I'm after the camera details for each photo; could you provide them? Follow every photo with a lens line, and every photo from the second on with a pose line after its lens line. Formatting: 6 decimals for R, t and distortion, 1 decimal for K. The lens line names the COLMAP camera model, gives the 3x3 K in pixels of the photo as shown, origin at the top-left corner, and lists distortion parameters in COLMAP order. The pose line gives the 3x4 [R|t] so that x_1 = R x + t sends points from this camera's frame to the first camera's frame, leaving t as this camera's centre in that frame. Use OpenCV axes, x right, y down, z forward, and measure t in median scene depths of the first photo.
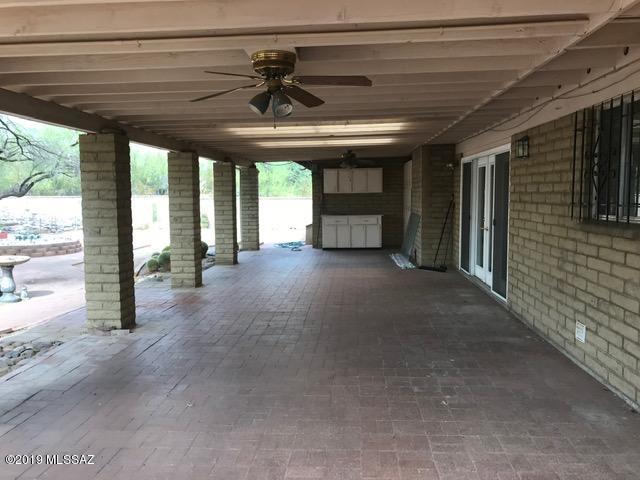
lens RADIAL K [[514.2, 0, 319.1], [0, 514.2, 239.3], [0, 0, 1]] dist [0.045420, -0.025209]
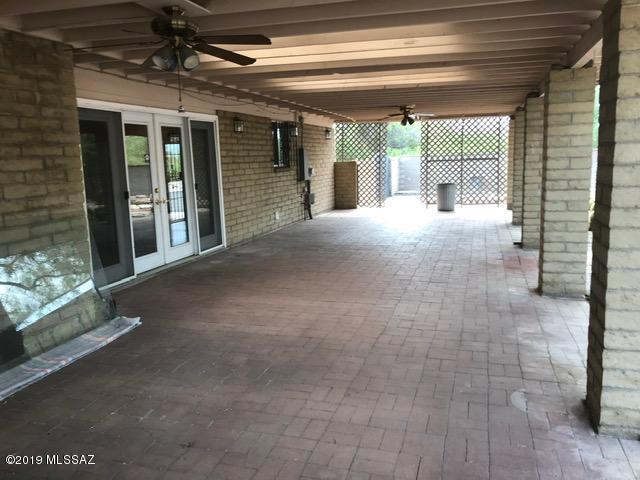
lens RADIAL K [[514.2, 0, 318.5], [0, 514.2, 242.7], [0, 0, 1]] dist [0.045420, -0.025209]
pose [[-0.974528, -0.004523, 0.224221, -0.123511], [0.052821, 0.967041, 0.249080, -0.165954], [-0.217957, 0.254579, -0.942170, 1.935617]]
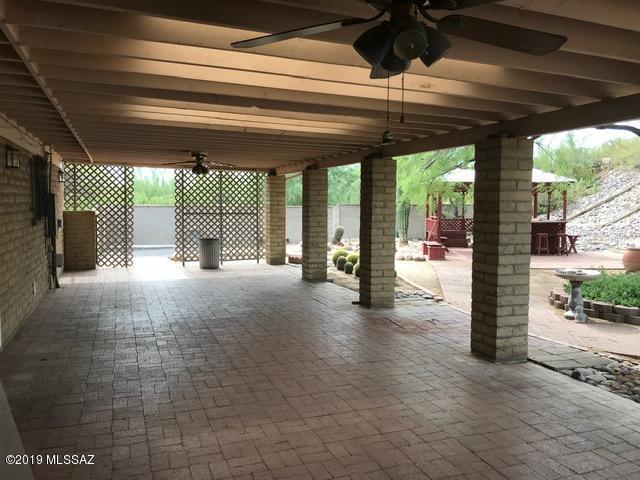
lens RADIAL K [[514.2, 0, 319.5], [0, 514.2, 239.2], [0, 0, 1]] dist [0.045420, -0.025209]
pose [[-0.905179, 0.022845, -0.424417, 0.189668], [-0.046018, 0.987417, 0.151293, -0.159061], [0.422533, 0.156478, -0.892738, 1.738102]]
